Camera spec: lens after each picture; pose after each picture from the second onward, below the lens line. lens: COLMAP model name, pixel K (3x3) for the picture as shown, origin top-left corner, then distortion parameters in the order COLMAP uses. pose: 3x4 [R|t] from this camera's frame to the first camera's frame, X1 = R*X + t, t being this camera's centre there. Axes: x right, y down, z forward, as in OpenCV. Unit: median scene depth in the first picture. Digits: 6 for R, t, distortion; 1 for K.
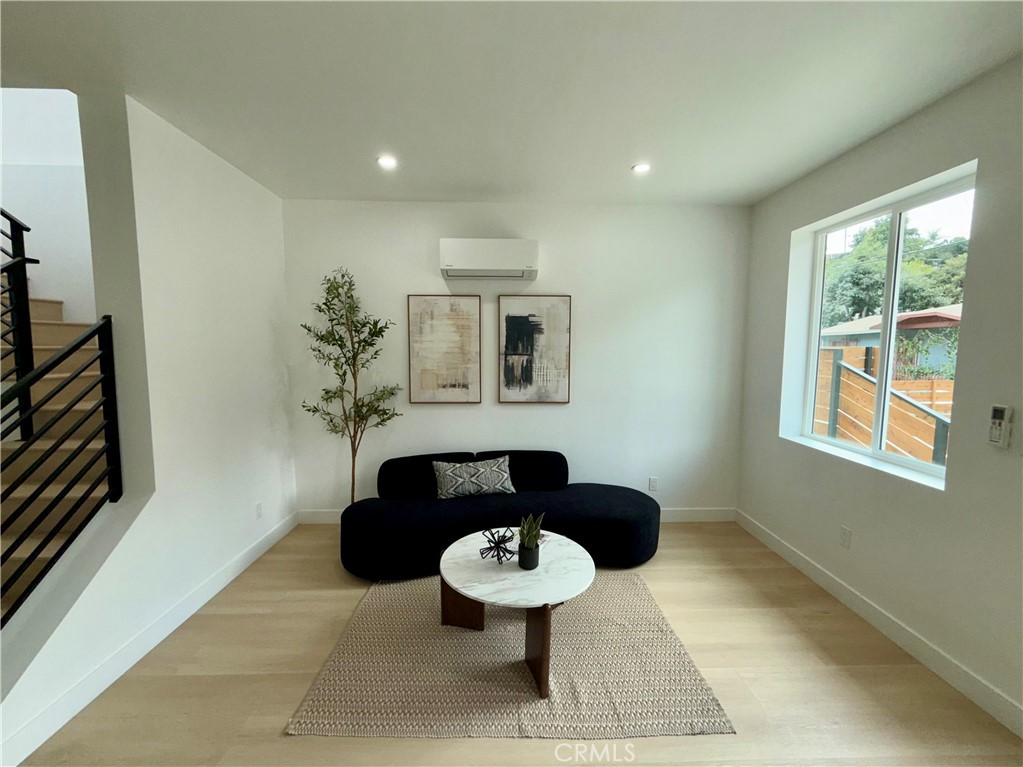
lens RADIAL K [[421.4, 0, 507.5], [0, 421.4, 384.8], [0, 0, 1]] dist [0.000354, -0.000216]
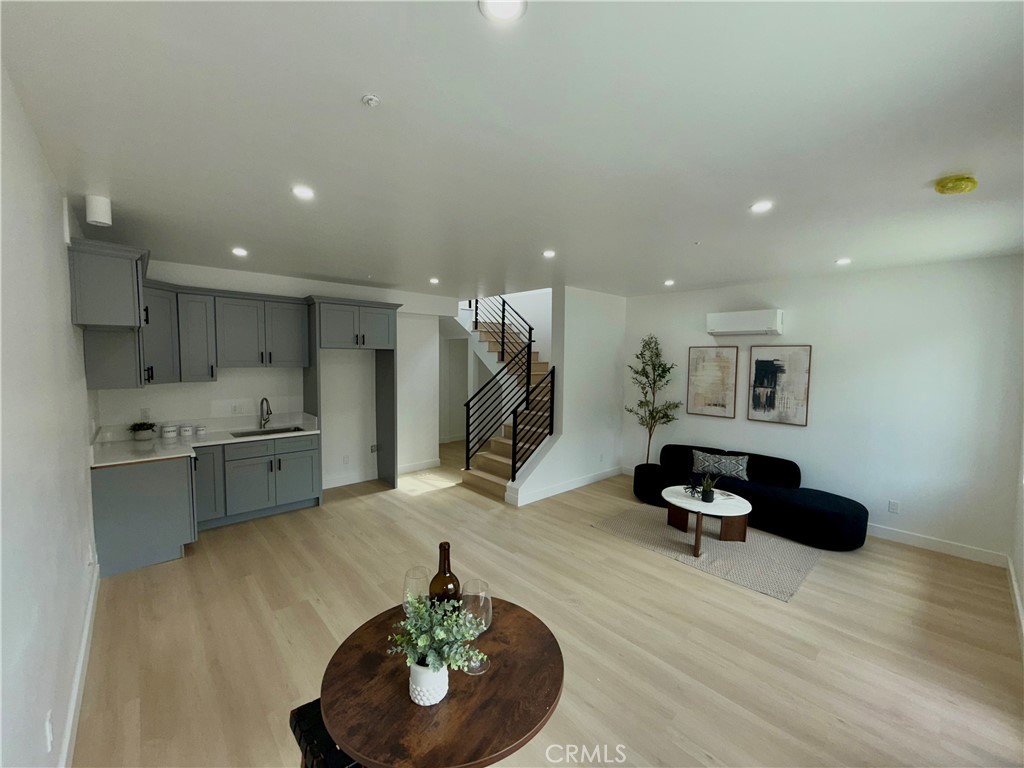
lens RADIAL K [[409.5, 0, 510.2], [0, 409.5, 385.2], [0, 0, 1]] dist [-0.000023, -0.000071]
pose [[0.658262, 0.054743, -0.750796, 0.511224], [-0.076261, 0.997071, 0.005838, -0.021991], [0.748916, 0.053414, 0.660508, -0.567209]]
